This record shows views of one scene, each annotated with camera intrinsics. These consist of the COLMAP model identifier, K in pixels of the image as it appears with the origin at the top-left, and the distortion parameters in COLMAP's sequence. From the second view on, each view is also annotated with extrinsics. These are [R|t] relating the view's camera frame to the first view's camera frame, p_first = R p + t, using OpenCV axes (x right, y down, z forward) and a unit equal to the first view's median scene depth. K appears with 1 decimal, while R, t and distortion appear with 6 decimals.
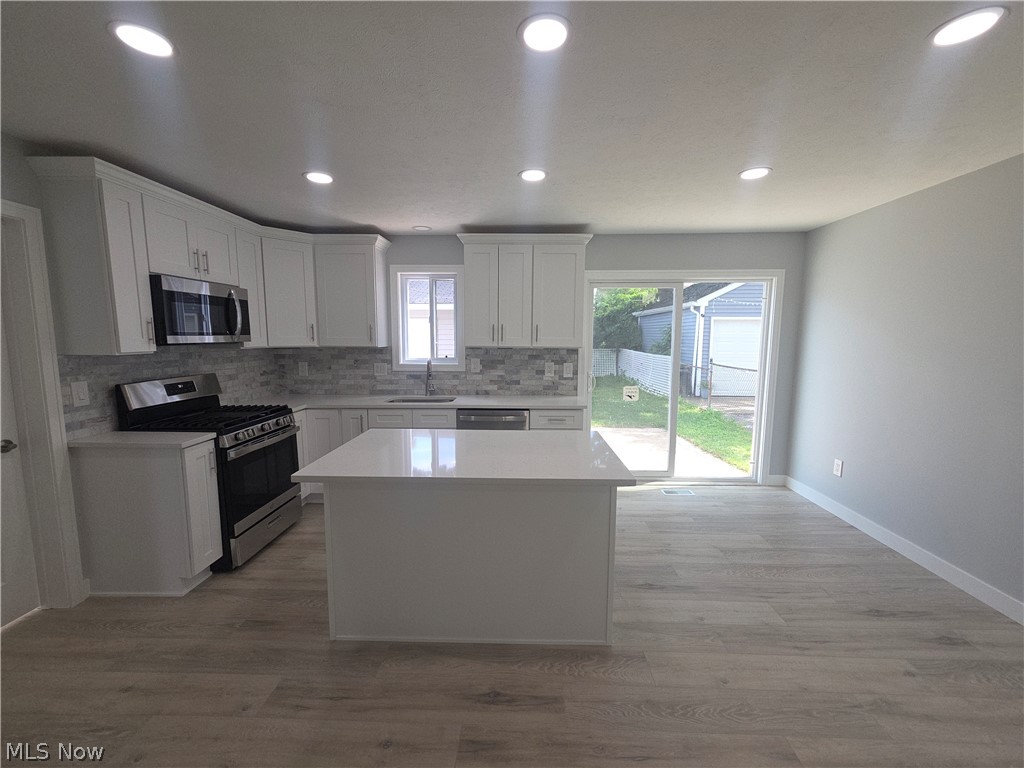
lens RADIAL K [[419.0, 0, 515.1], [0, 419.0, 386.9], [0, 0, 1]] dist [0.001023, -0.000642]
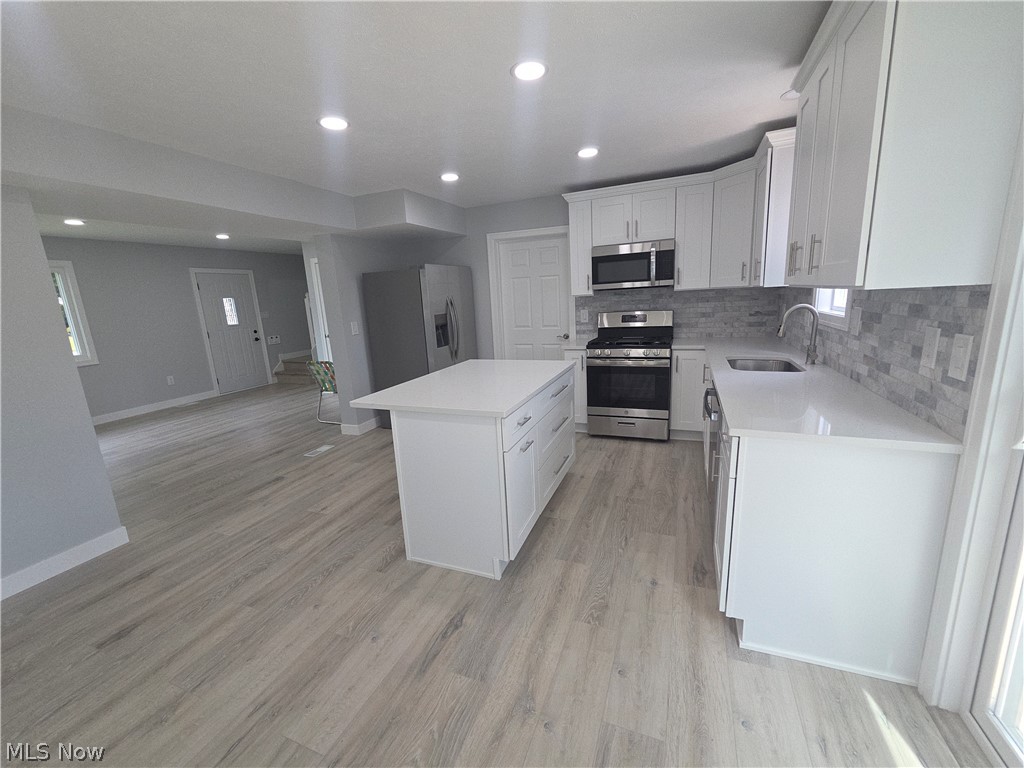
lens RADIAL K [[419.0, 0, 514.7], [0, 419.0, 385.5], [0, 0, 1]] dist [0.001023, -0.000642]
pose [[-0.349513, 0.211475, -0.912754, 0.585248], [-0.060072, 0.967132, 0.247076, -0.084060], [0.935004, 0.141187, -0.325322, 0.858402]]
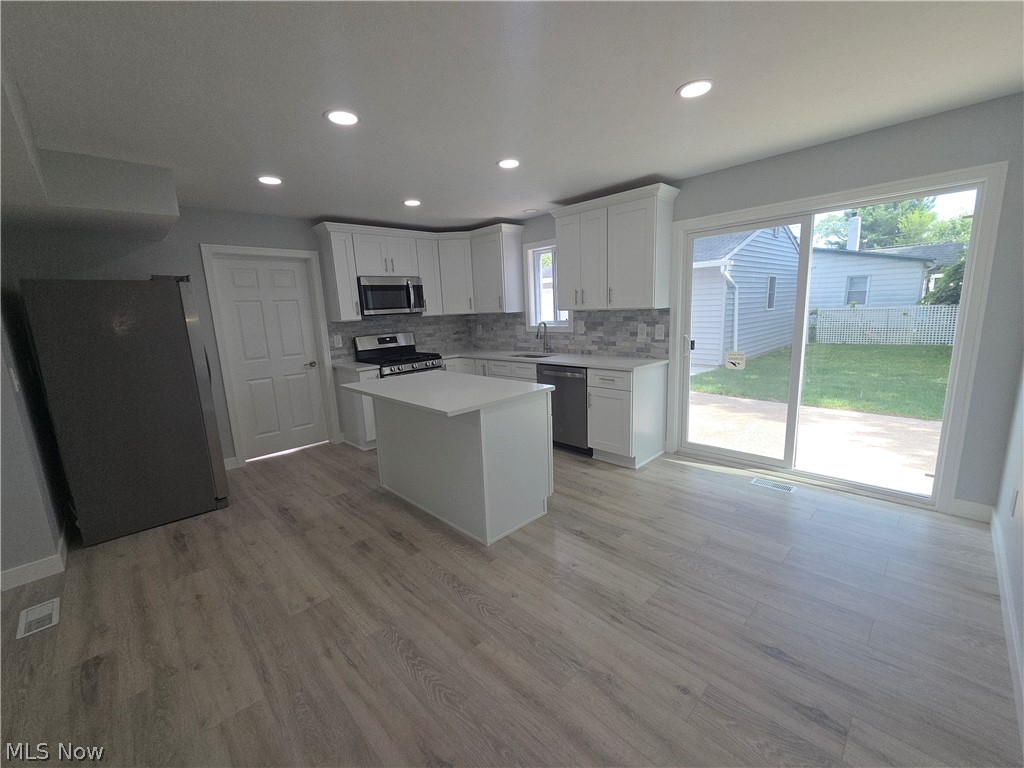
lens RADIAL K [[419.0, 0, 514.6], [0, 419.0, 386.7], [0, 0, 1]] dist [0.001023, -0.000642]
pose [[0.716021, 0.097006, -0.691306, 0.608908], [-0.036830, 0.994168, 0.101358, -0.000807], [0.697107, -0.047114, 0.715418, 0.089239]]
